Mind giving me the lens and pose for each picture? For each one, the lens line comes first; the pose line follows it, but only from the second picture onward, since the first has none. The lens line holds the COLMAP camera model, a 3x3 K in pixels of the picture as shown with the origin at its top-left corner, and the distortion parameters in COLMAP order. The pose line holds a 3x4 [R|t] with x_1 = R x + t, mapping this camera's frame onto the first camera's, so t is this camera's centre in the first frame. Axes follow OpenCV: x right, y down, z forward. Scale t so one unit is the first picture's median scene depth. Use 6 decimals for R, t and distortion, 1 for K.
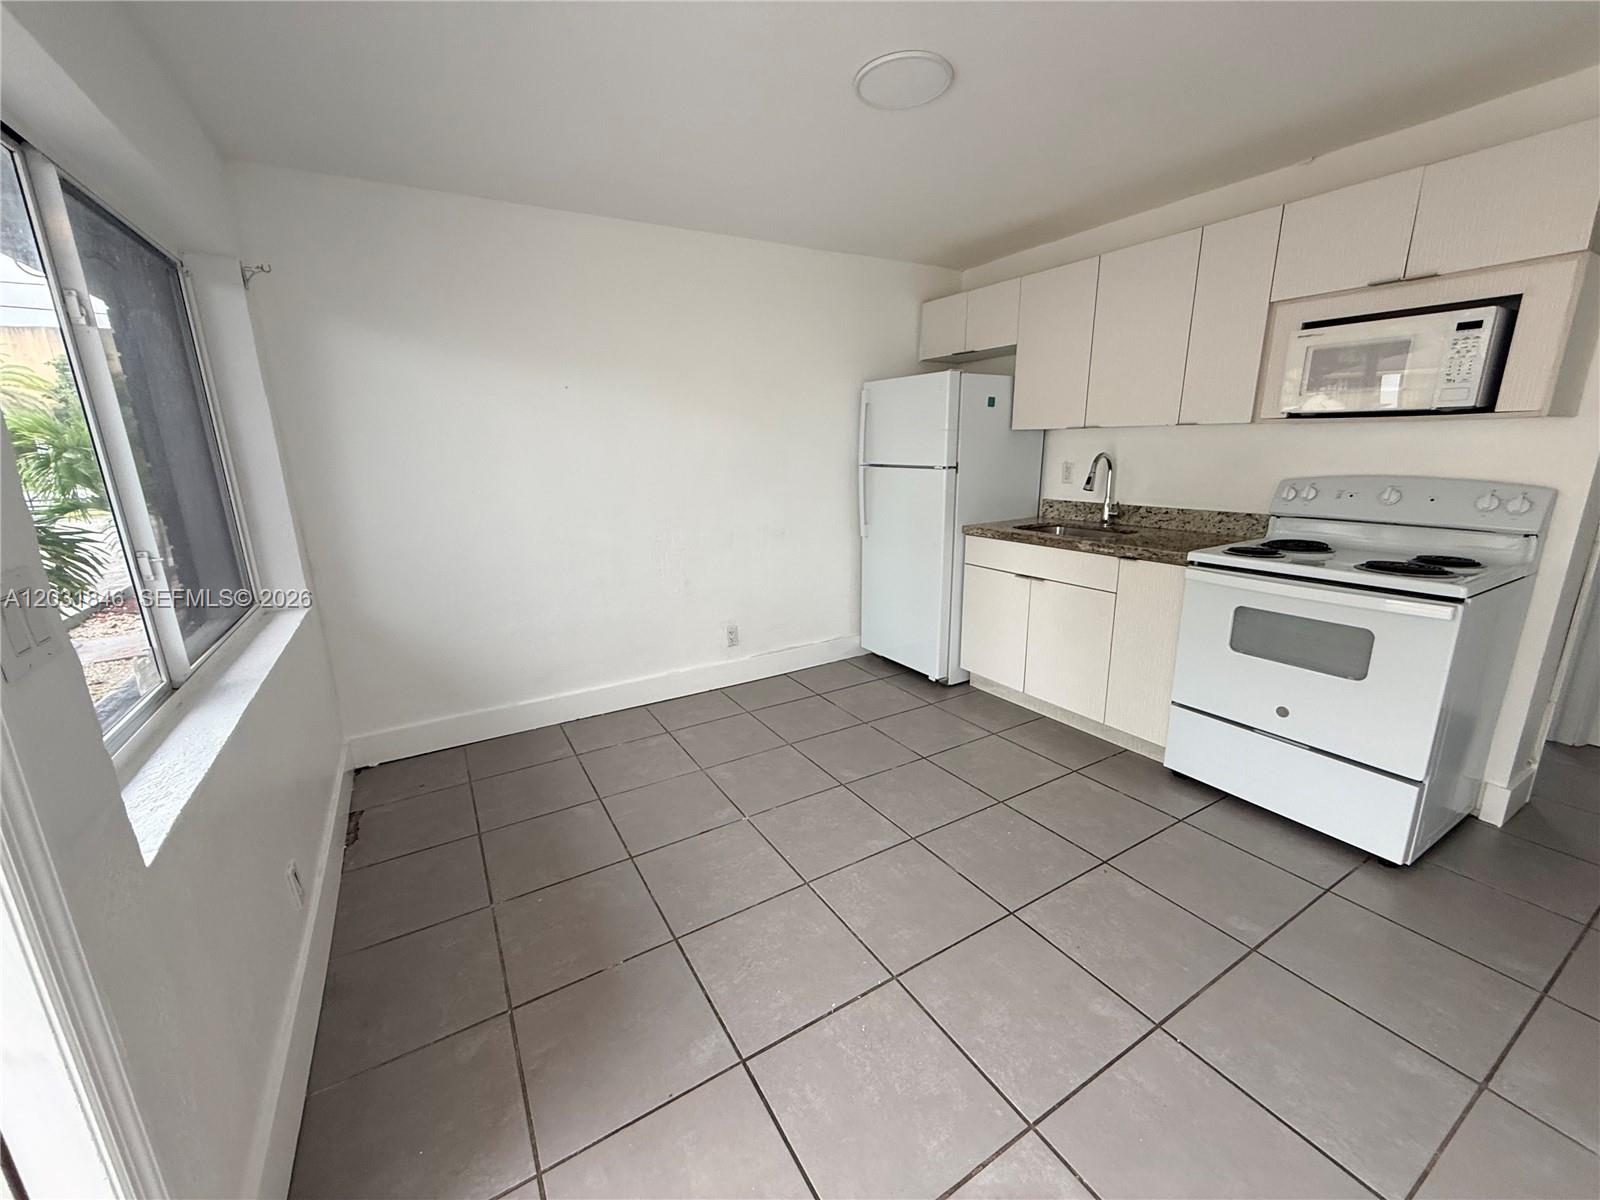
lens RADIAL K [[641.3, 0, 795.1], [0, 641.3, 602.3], [0, 0, 1]] dist [0.001644, 0.000796]
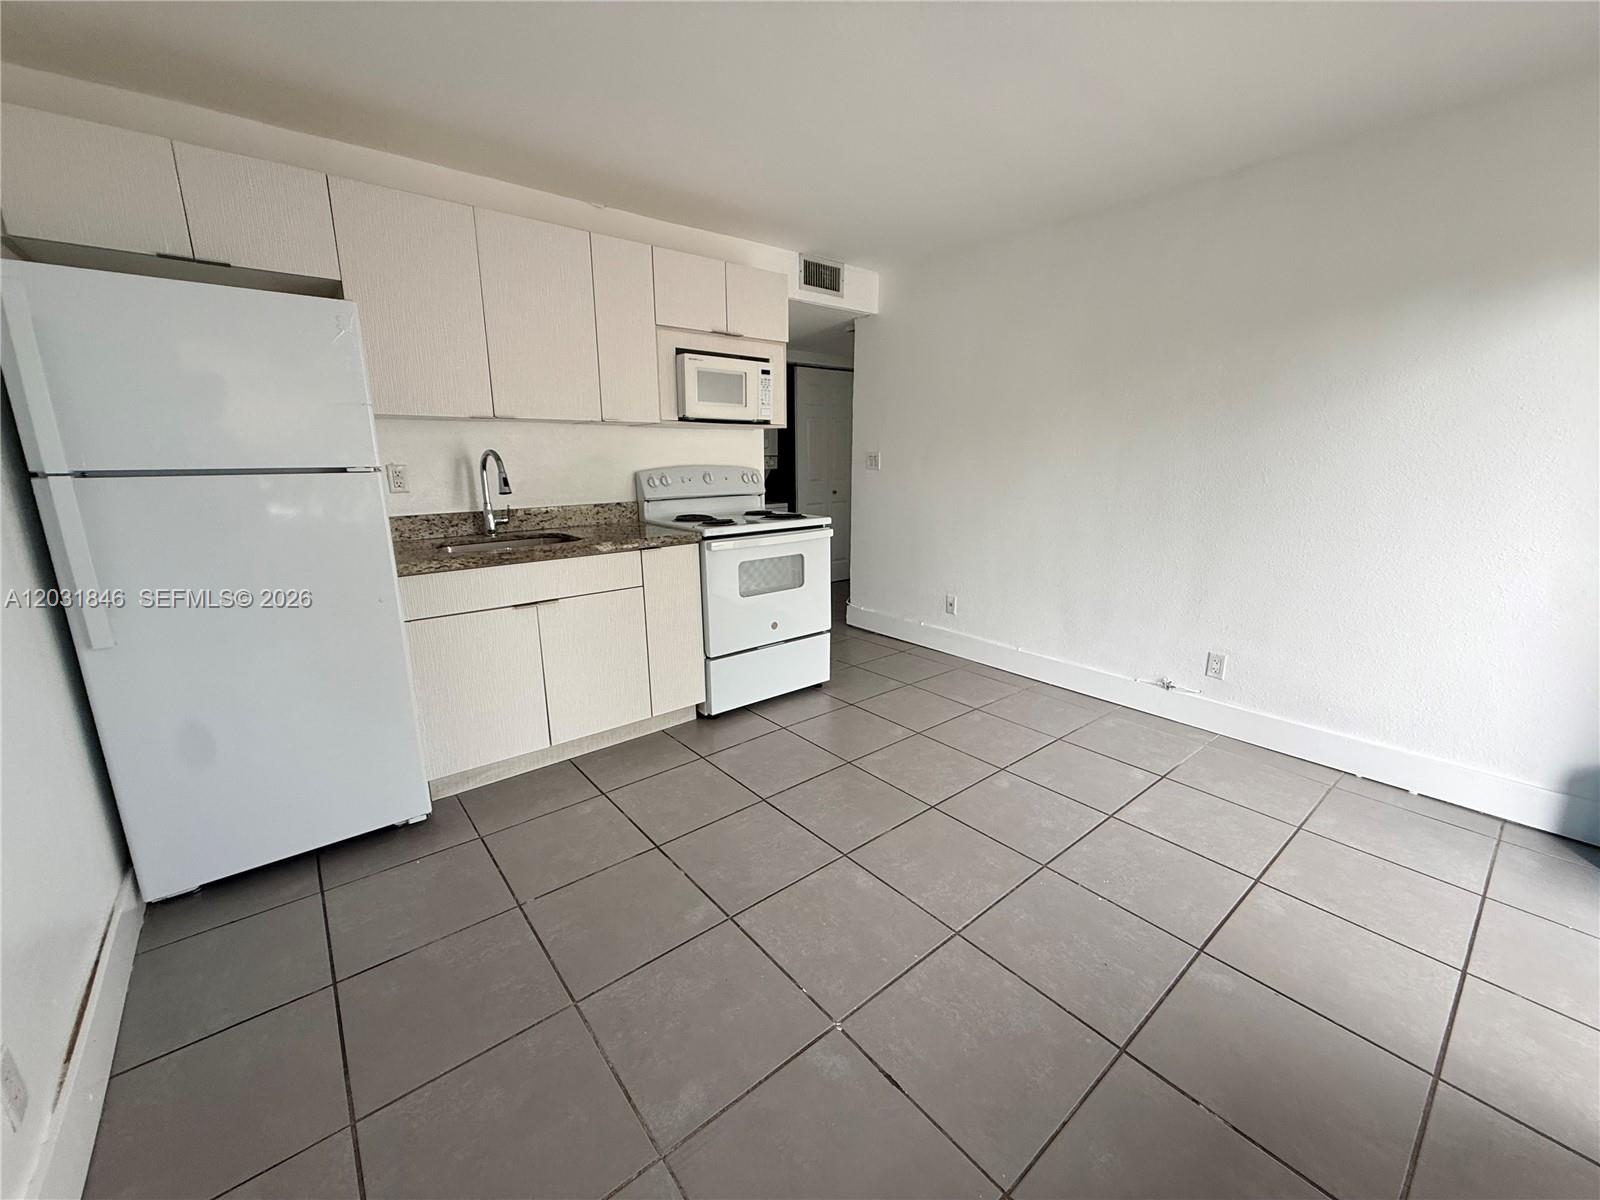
lens RADIAL K [[641.3, 0, 796.1], [0, 641.3, 602.6], [0, 0, 1]] dist [0.001644, 0.000796]
pose [[-0.157191, -0.202365, 0.966612, -0.511759], [0.248993, 0.939039, 0.237083, -0.168339], [-0.955664, 0.277947, -0.097221, 0.881552]]
